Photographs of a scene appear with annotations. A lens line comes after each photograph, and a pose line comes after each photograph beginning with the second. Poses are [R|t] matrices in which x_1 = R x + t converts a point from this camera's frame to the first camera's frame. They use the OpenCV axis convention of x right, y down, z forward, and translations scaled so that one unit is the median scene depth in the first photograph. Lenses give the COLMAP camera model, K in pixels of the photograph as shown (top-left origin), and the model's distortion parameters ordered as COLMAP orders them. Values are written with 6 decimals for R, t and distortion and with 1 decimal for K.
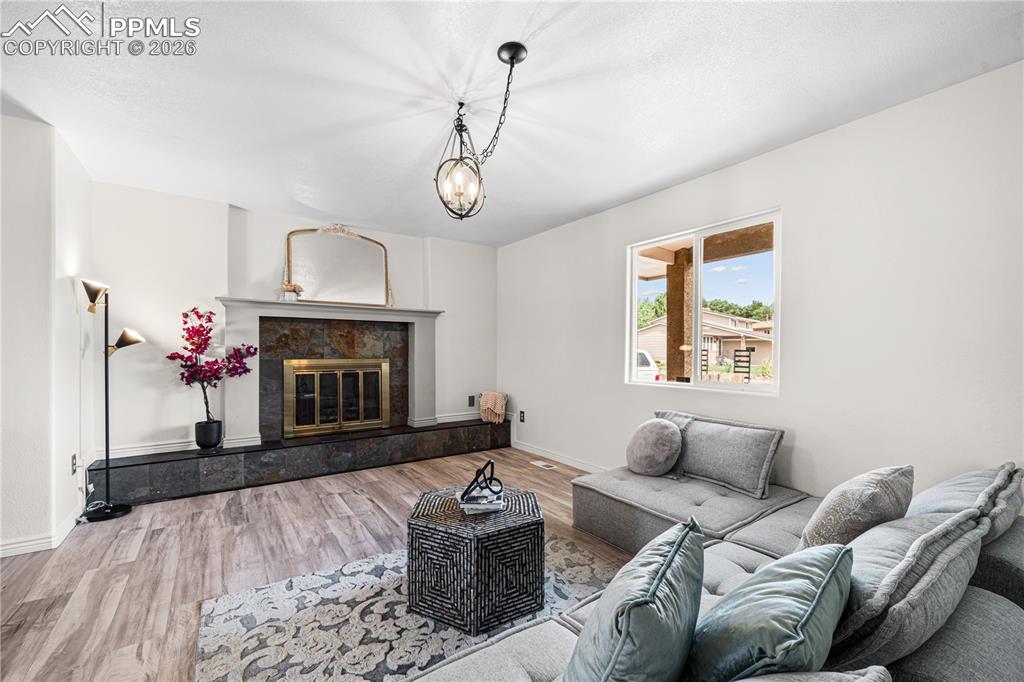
lens RADIAL K [[417.6, 0, 498.1], [0, 417.6, 356.2], [0, 0, 1]] dist [0.006344, -0.000618]
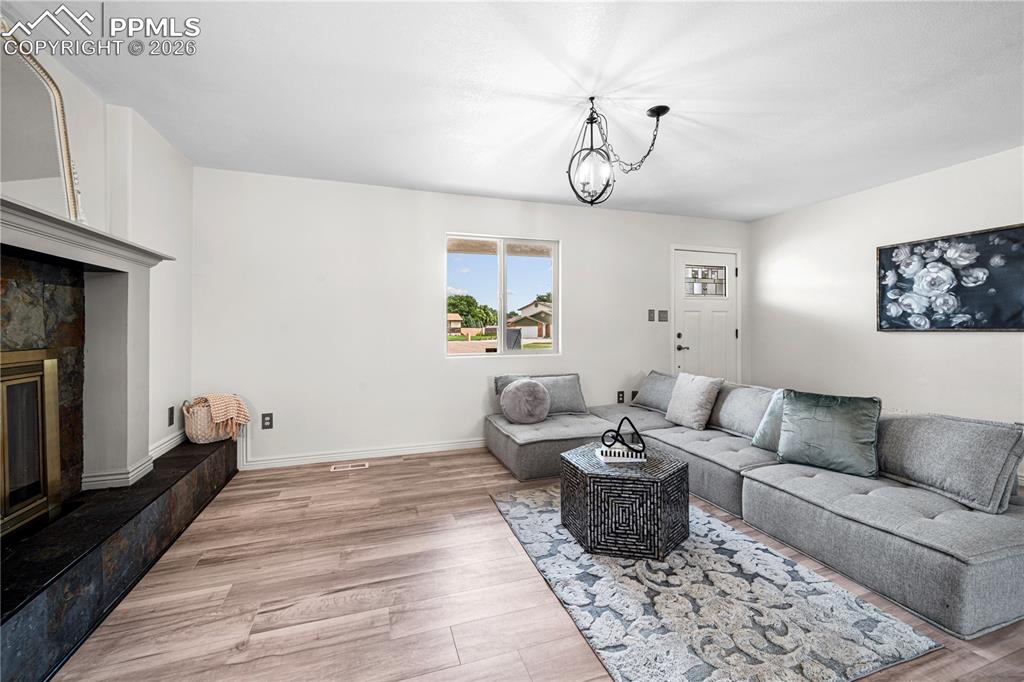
lens RADIAL K [[417.6, 0, 510.7], [0, 417.6, 331.6], [0, 0, 1]] dist [0.006344, -0.000618]
pose [[0.263314, -0.009519, 0.964663, -0.641136], [0.017029, 0.999841, 0.005218, -0.006475], [-0.964560, 0.015054, 0.263434, 0.500897]]
